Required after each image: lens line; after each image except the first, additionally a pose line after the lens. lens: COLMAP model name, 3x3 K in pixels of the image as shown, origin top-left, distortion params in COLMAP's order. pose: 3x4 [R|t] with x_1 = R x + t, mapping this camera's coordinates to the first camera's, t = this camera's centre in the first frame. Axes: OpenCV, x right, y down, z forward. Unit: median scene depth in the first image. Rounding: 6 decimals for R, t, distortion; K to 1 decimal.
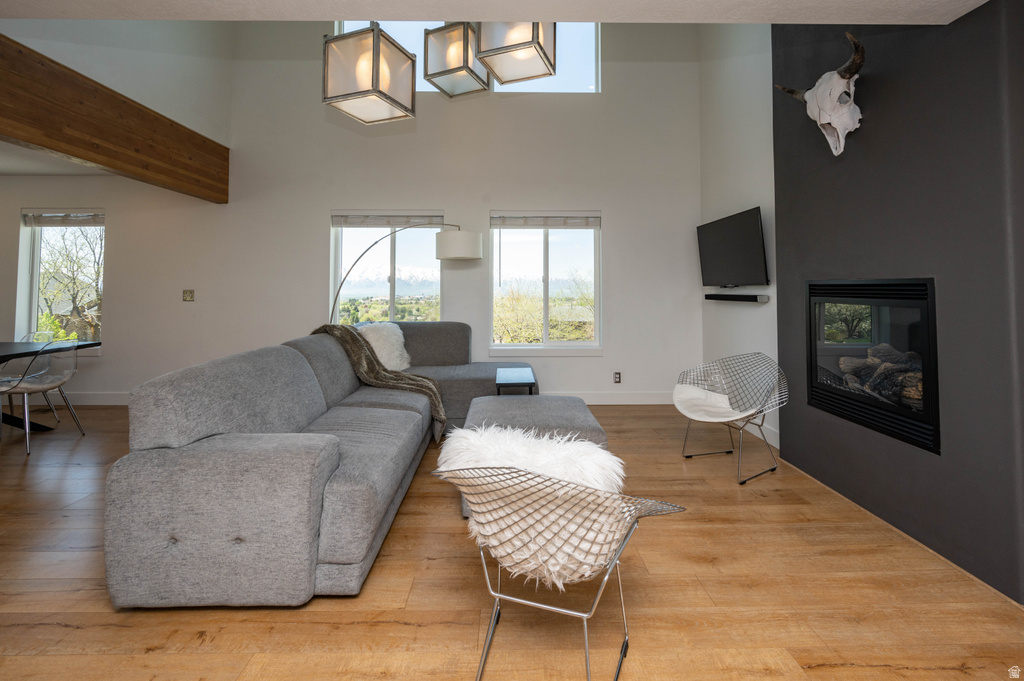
lens RADIAL K [[425.5, 0, 511.6], [0, 425.5, 275.6], [0, 0, 1]] dist [0.001400, -0.001005]
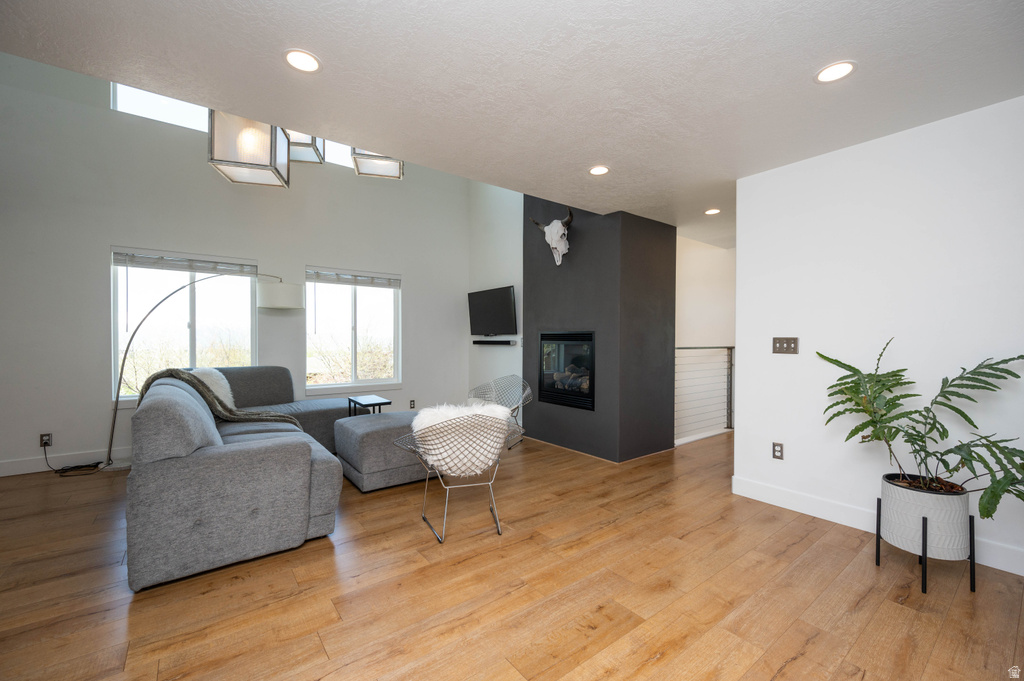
lens RADIAL K [[425.5, 0, 509.5], [0, 425.5, 347.2], [0, 0, 1]] dist [0.001400, -0.001005]
pose [[0.801892, -0.008378, 0.597410, -0.379921], [-0.020612, 0.998918, 0.041677, 0.004801], [-0.597113, -0.045735, 0.800852, -0.281003]]
